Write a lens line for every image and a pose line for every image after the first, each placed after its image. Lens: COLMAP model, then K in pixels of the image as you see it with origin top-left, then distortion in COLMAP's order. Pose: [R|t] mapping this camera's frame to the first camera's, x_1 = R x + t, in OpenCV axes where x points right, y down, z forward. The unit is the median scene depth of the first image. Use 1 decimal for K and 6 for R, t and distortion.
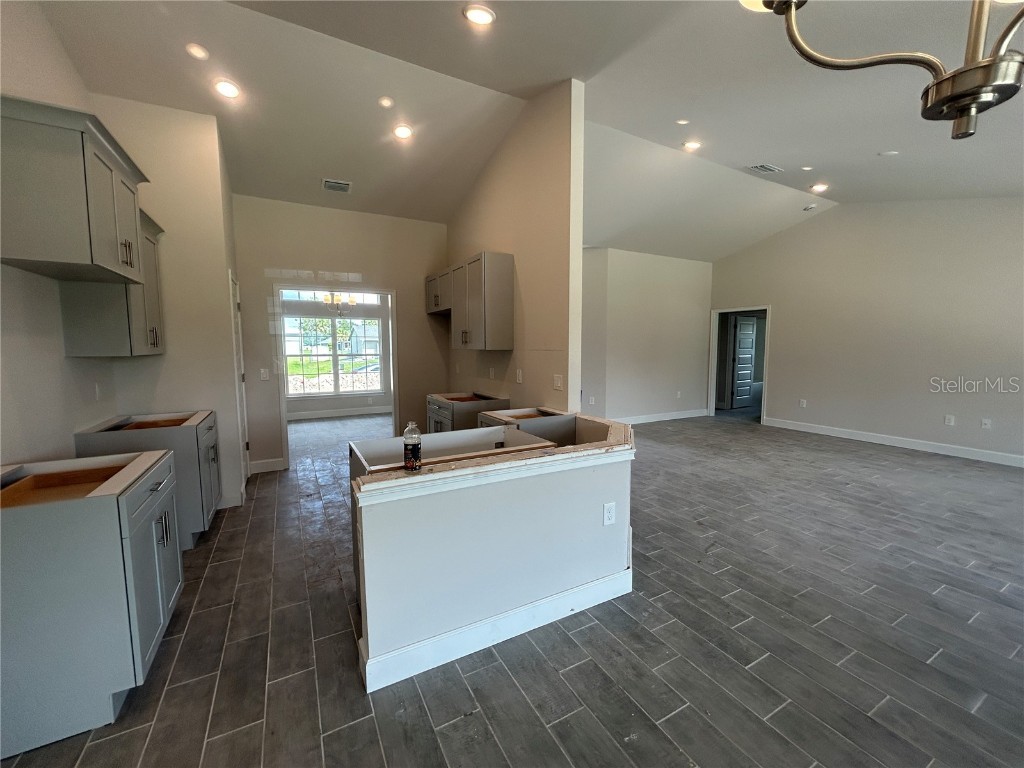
lens RADIAL K [[412.3, 0, 510.9], [0, 412.3, 383.1], [0, 0, 1]] dist [-0.002089, 0.001276]
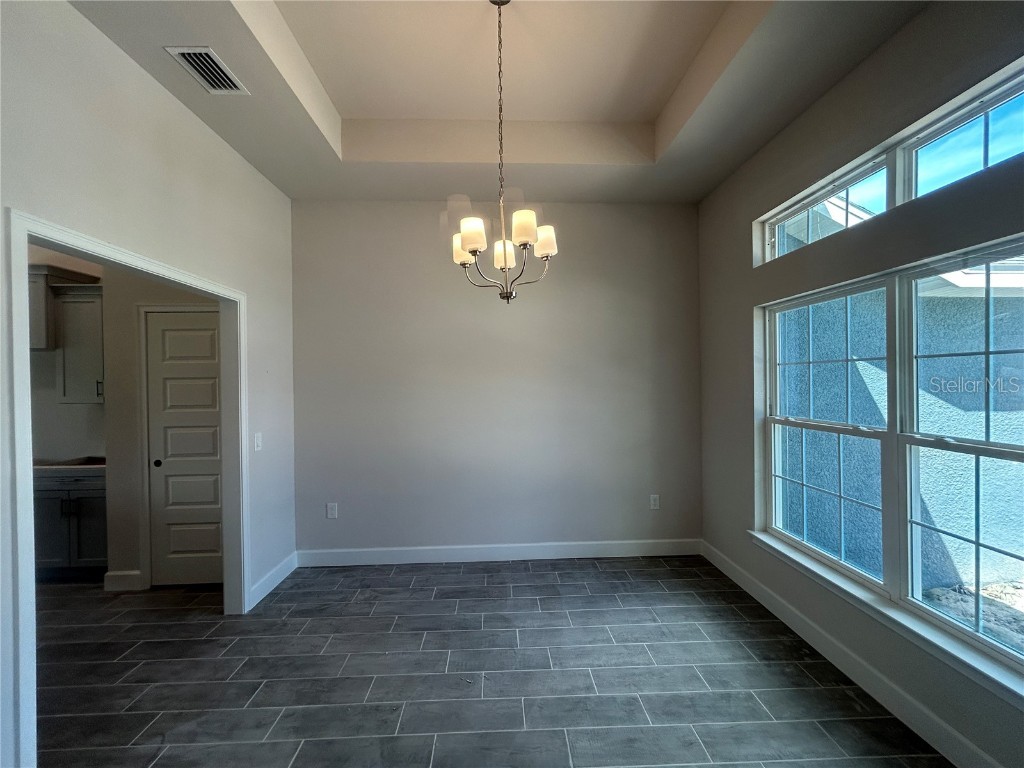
lens RADIAL K [[412.3, 0, 507.3], [0, 412.3, 379.8], [0, 0, 1]] dist [-0.002089, 0.001276]
pose [[-0.445019, 0.020379, -0.895289, -0.249357], [-0.065282, 0.996343, 0.055129, -0.211496], [0.893139, 0.082979, -0.442061, 1.982189]]
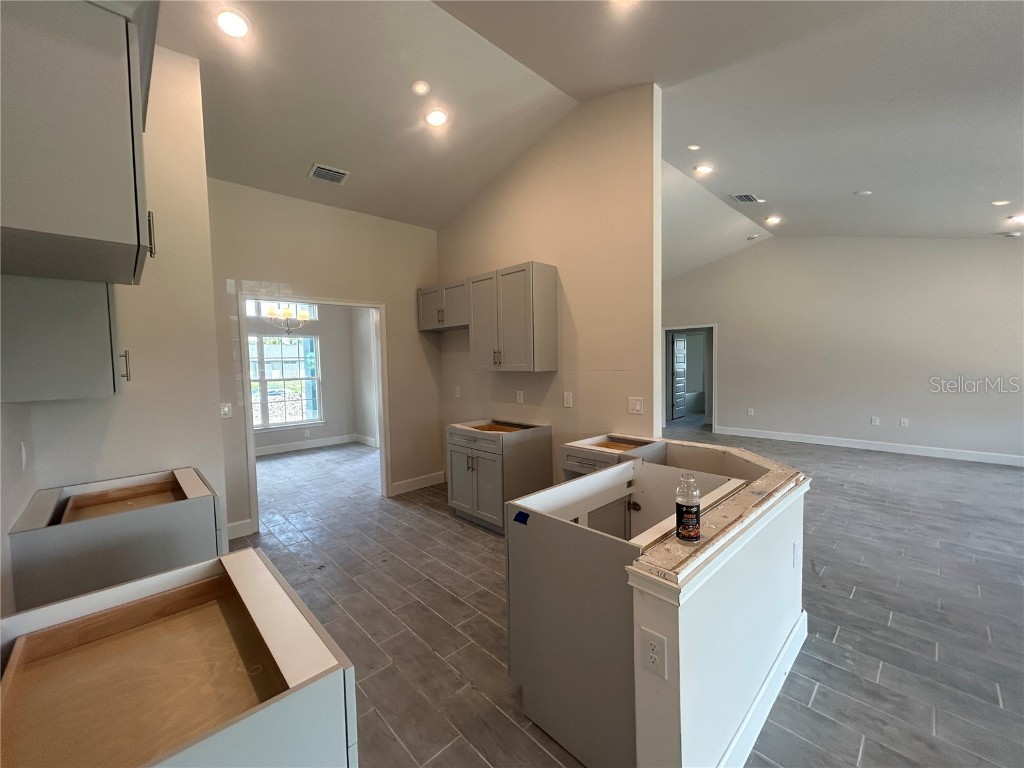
lens RADIAL K [[412.3, 0, 513.2], [0, 412.3, 382.7], [0, 0, 1]] dist [-0.002089, 0.001276]
pose [[0.965908, -0.030019, 0.257141, -0.327741], [0.040663, 0.998518, -0.036174, -0.026204], [-0.255674, 0.045397, 0.965697, 0.156896]]
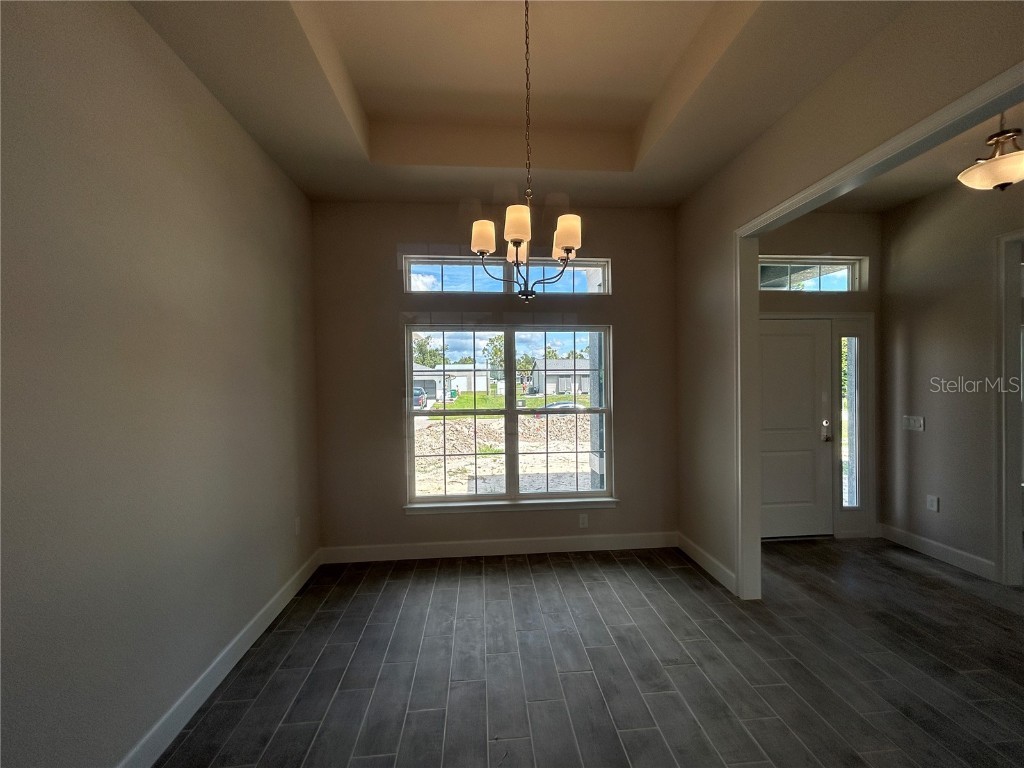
lens RADIAL K [[412.3, 0, 512.5], [0, 412.3, 378.1], [0, 0, 1]] dist [-0.002089, 0.001276]
pose [[0.917337, 0.003600, -0.398095, -0.535953], [-0.040927, 0.995514, -0.085304, -0.139463], [0.396002, 0.094545, 0.913369, 1.272868]]
